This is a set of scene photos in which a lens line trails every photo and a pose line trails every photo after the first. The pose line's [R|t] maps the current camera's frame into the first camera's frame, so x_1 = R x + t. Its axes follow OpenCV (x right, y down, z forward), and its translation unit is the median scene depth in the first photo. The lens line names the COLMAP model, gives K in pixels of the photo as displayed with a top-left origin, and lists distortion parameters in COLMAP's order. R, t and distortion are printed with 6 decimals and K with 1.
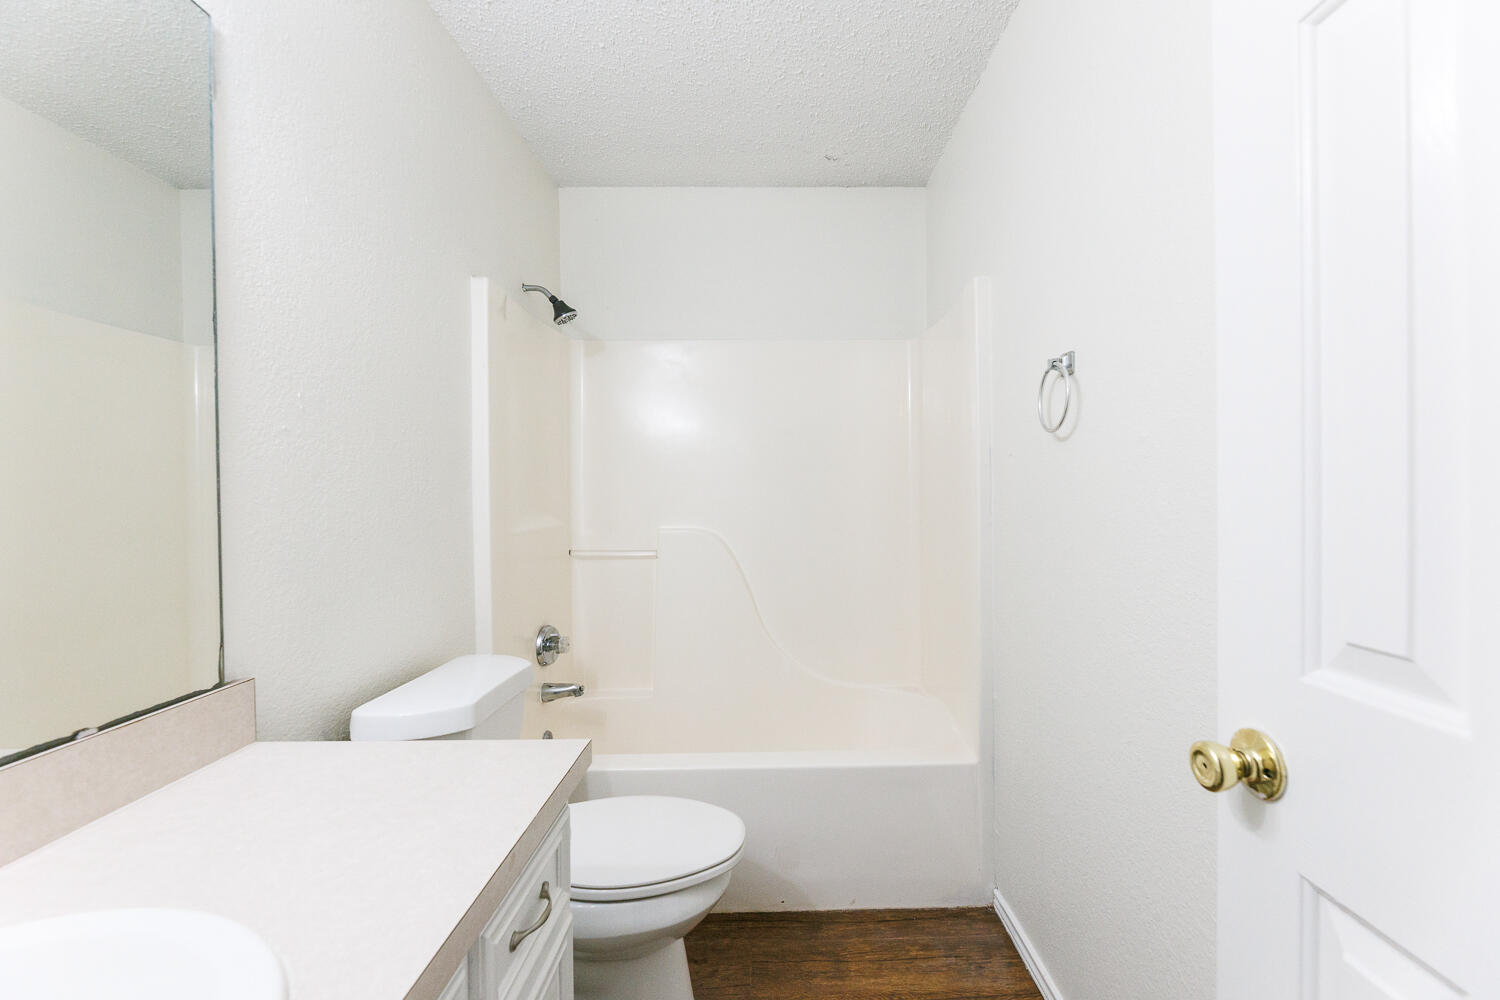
lens RADIAL K [[621.4, 0, 748.8], [0, 621.4, 499.2], [0, 0, 1]] dist [-0.003098, -0.000281]
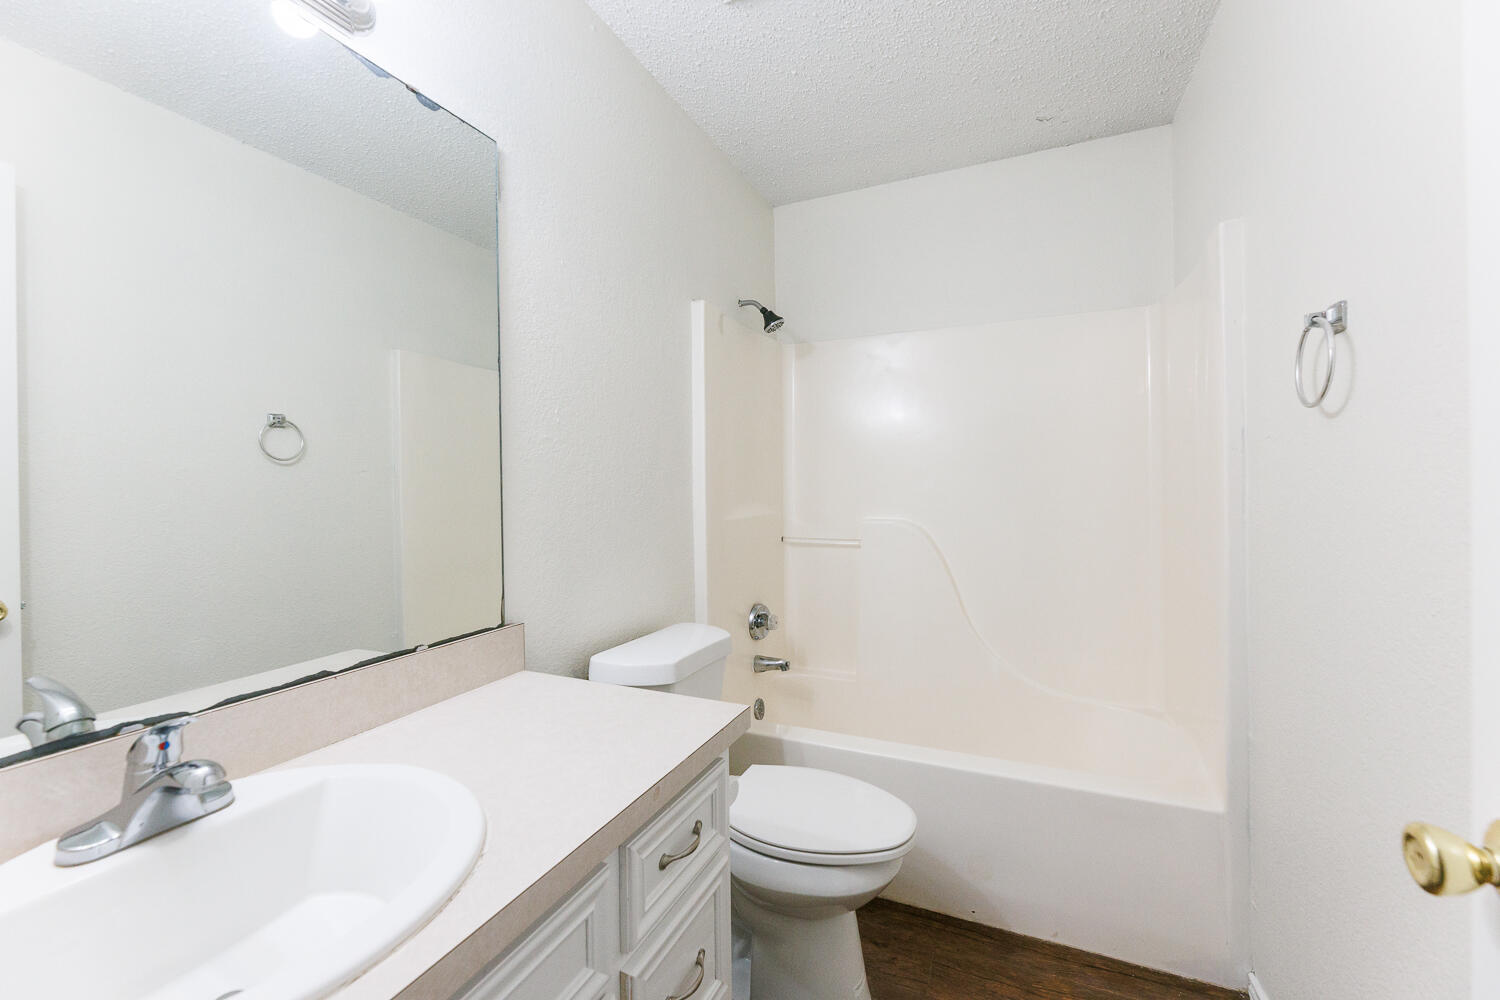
lens RADIAL K [[609.2, 0, 750.7], [0, 609.2, 488.9], [0, 0, 1]] dist [-0.001367, -0.000132]
pose [[0.906488, 0.001047, -0.422231, 0.149456], [-0.001185, 0.999999, -0.000066, -0.003315], [0.422230, 0.000560, 0.906488, 0.003386]]
